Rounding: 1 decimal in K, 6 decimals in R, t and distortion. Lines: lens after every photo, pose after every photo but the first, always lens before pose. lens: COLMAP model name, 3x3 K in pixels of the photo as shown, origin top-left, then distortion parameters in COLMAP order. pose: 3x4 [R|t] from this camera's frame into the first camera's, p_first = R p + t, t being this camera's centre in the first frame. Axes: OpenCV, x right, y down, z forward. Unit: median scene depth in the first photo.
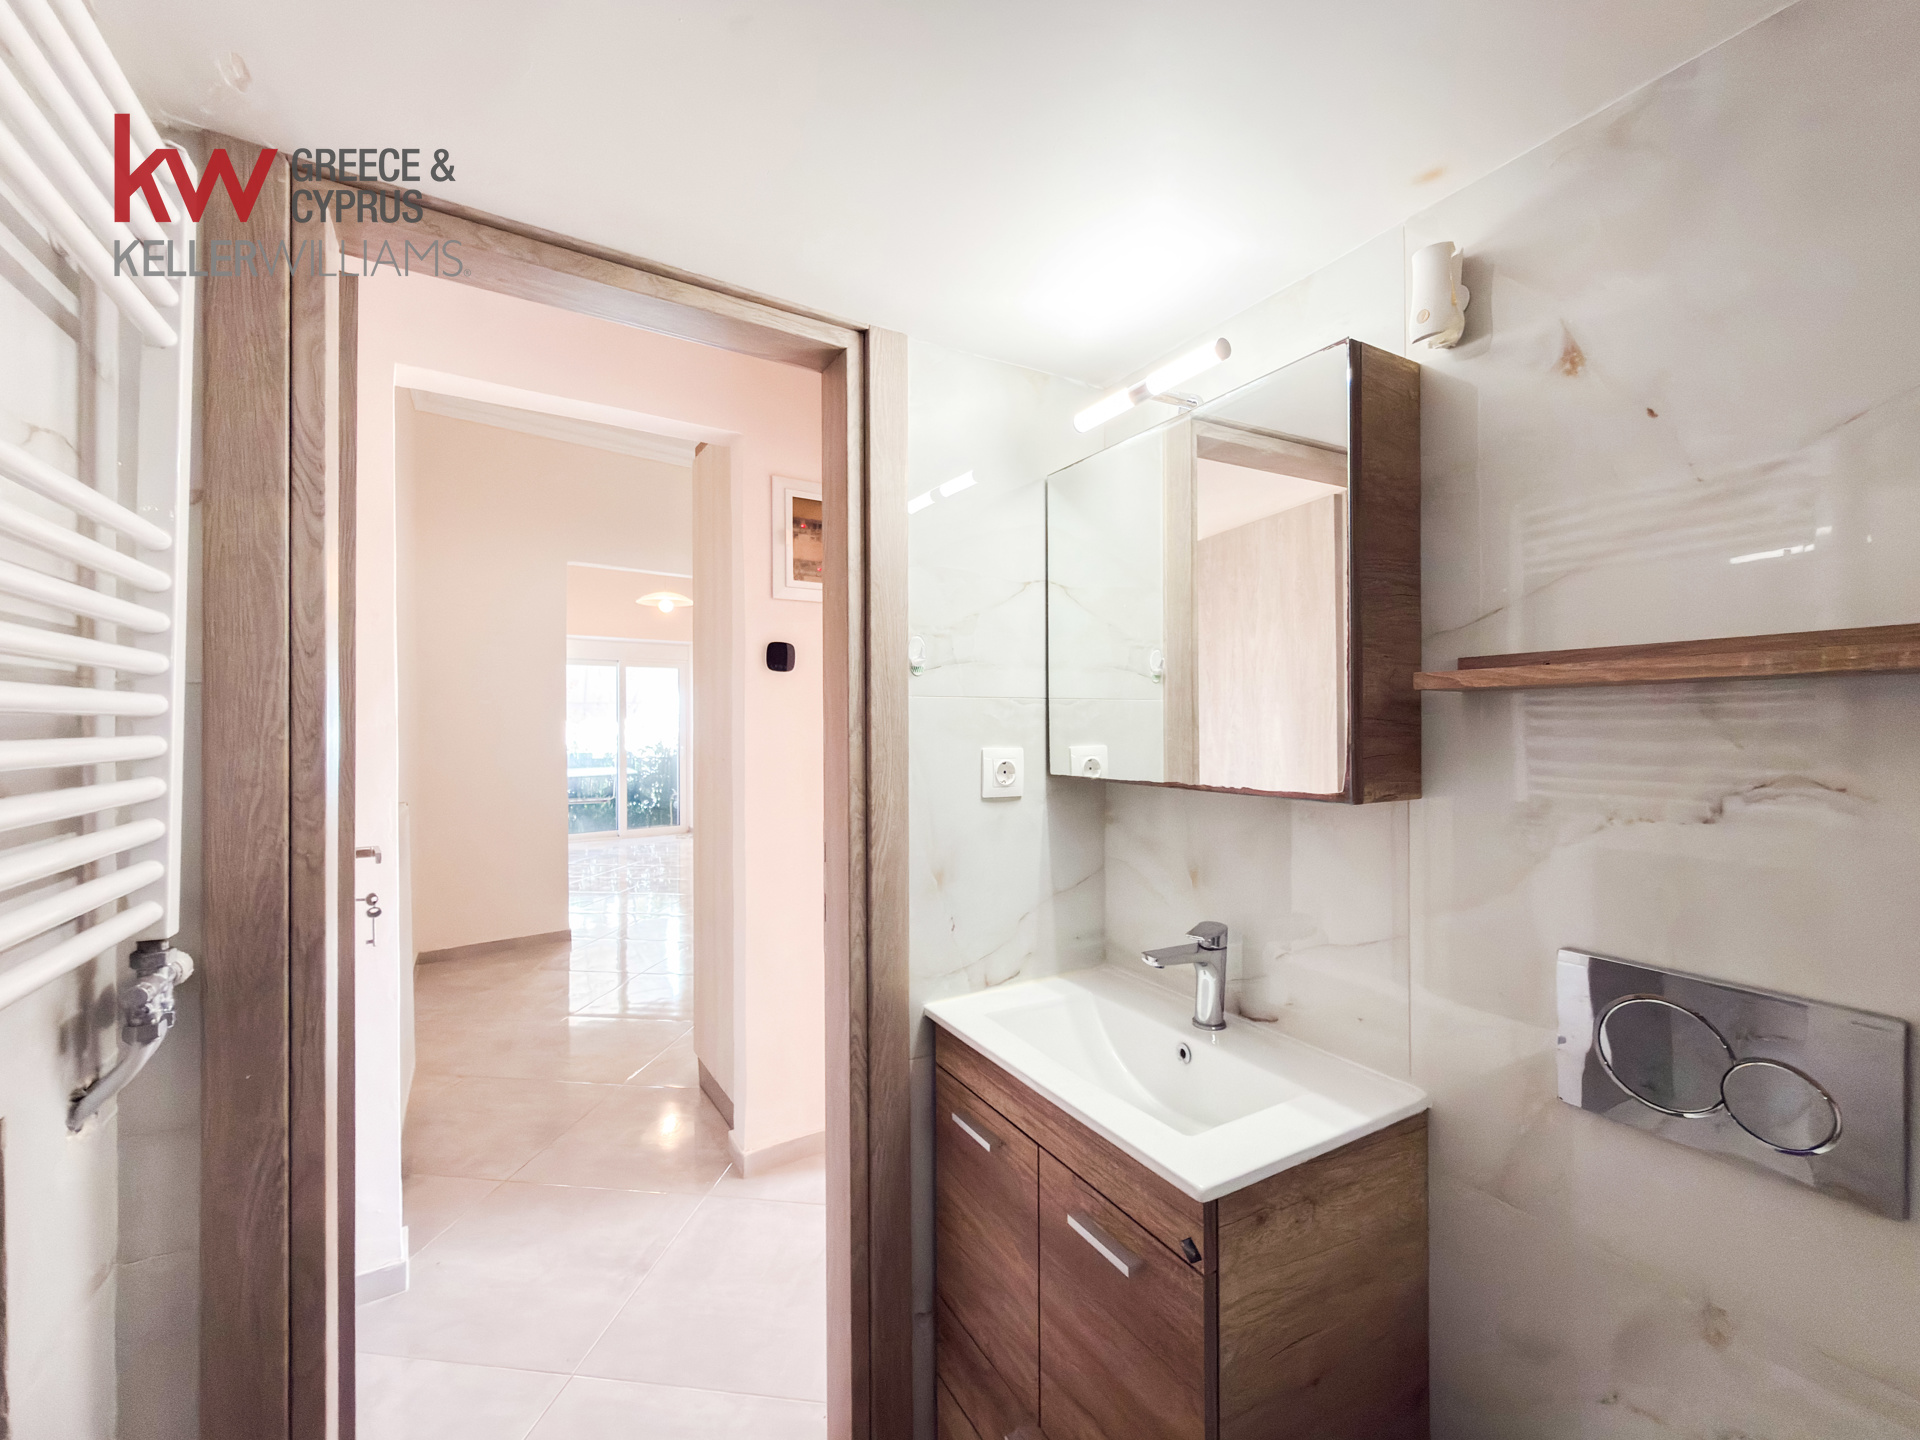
lens RADIAL K [[770.0, 0, 960.0], [0, 770.0, 720.0], [0, 0, 1]] dist [-0.000224, -0.000163]
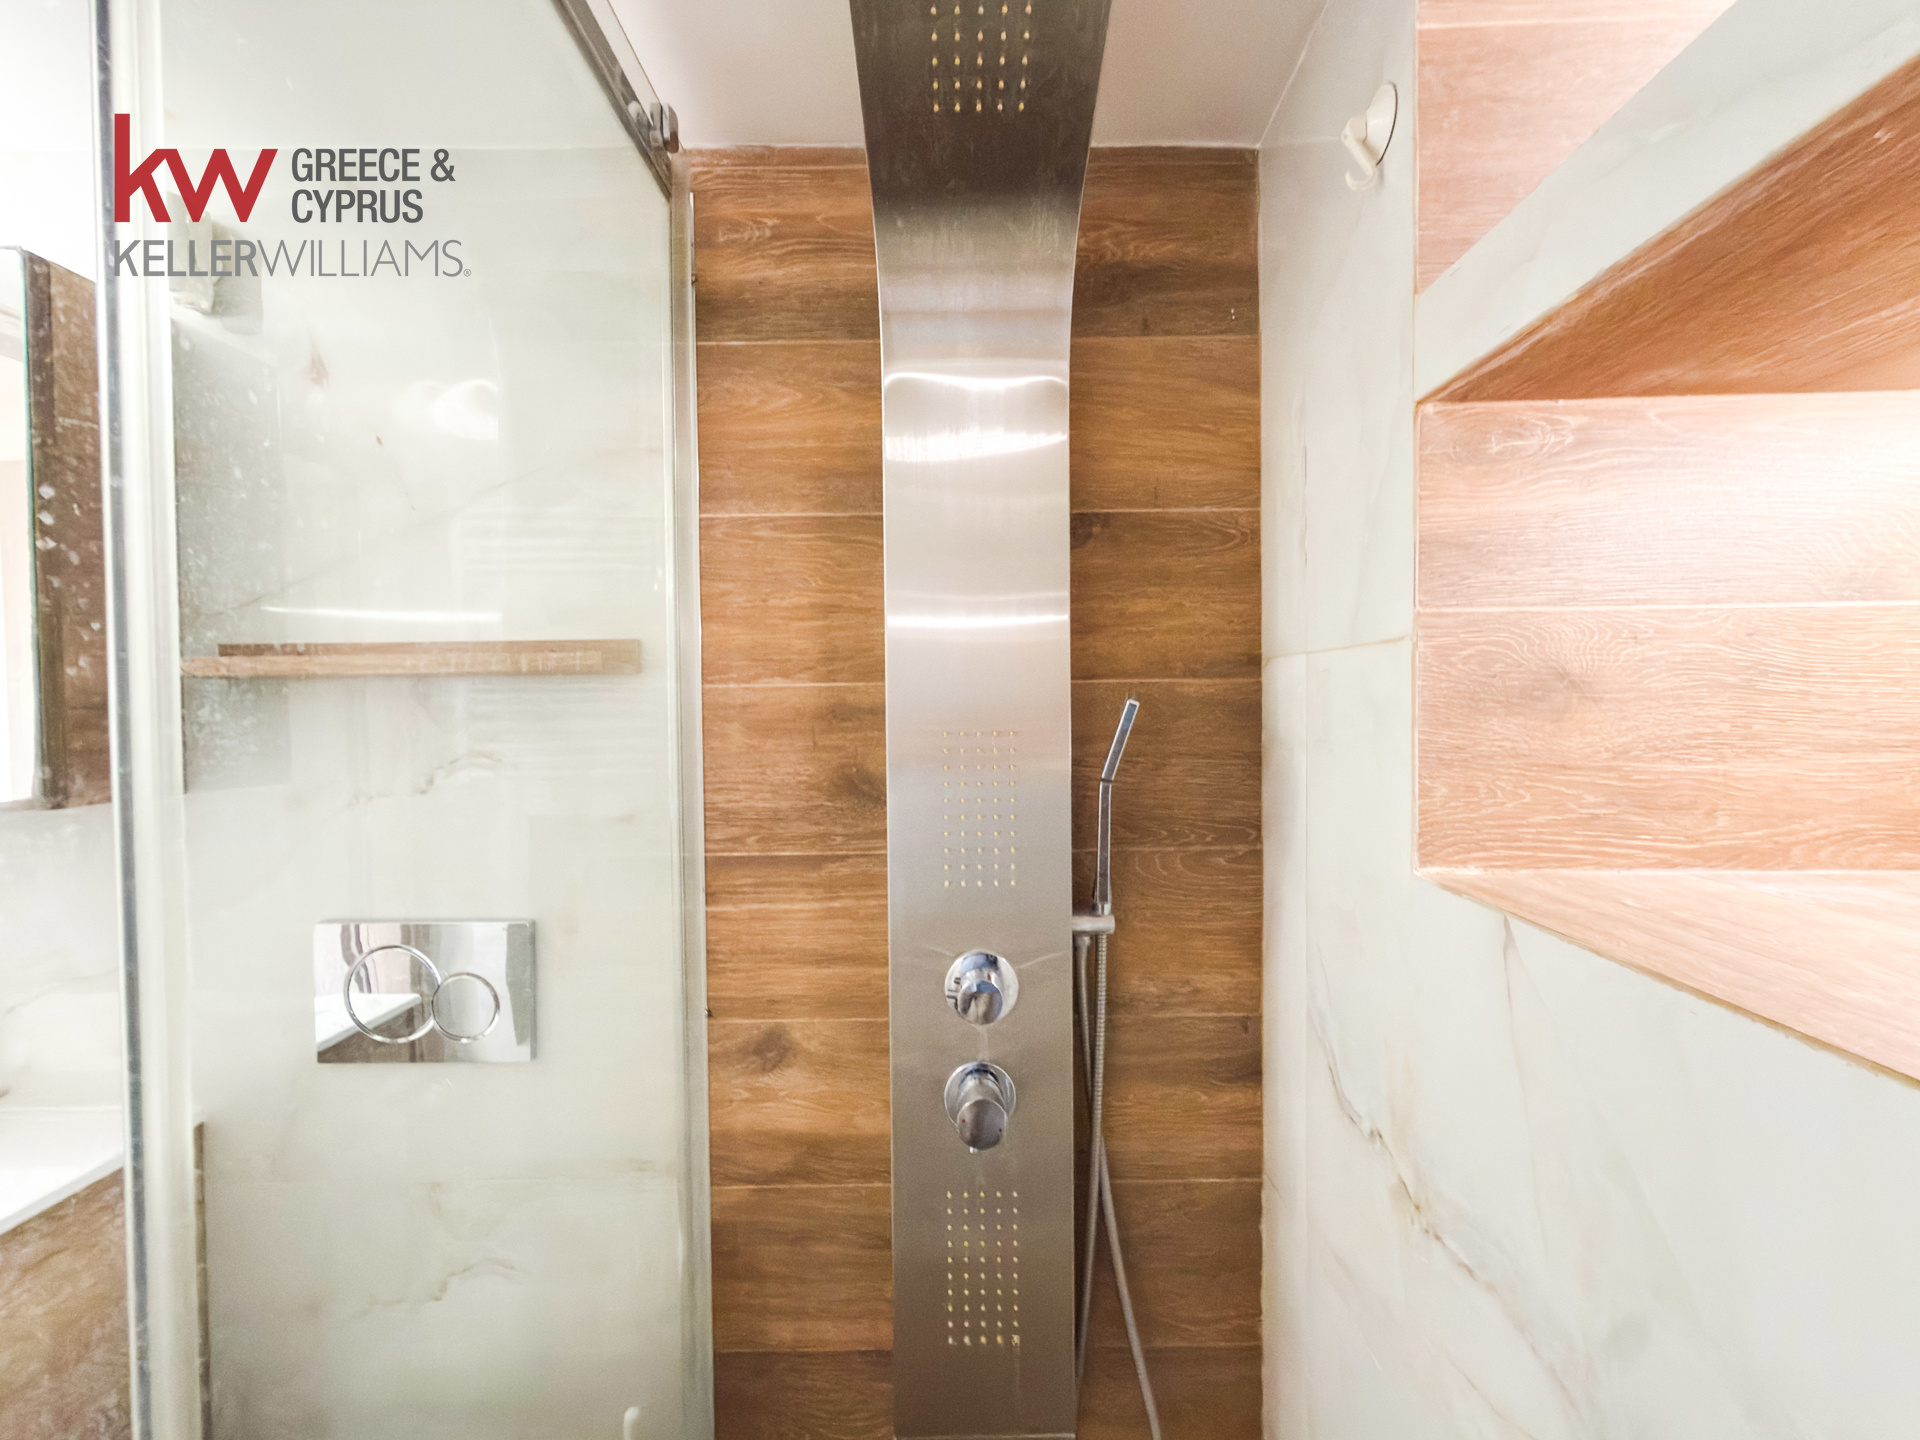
lens RADIAL K [[761.4, 0, 954.2], [0, 761.4, 718.8], [0, 0, 1]] dist [0.002246, 0.000193]
pose [[0.527441, -0.014381, 0.849470, 0.365711], [0.001814, 0.999874, 0.015801, -0.001249], [-0.849589, -0.006793, 0.527401, -0.318370]]
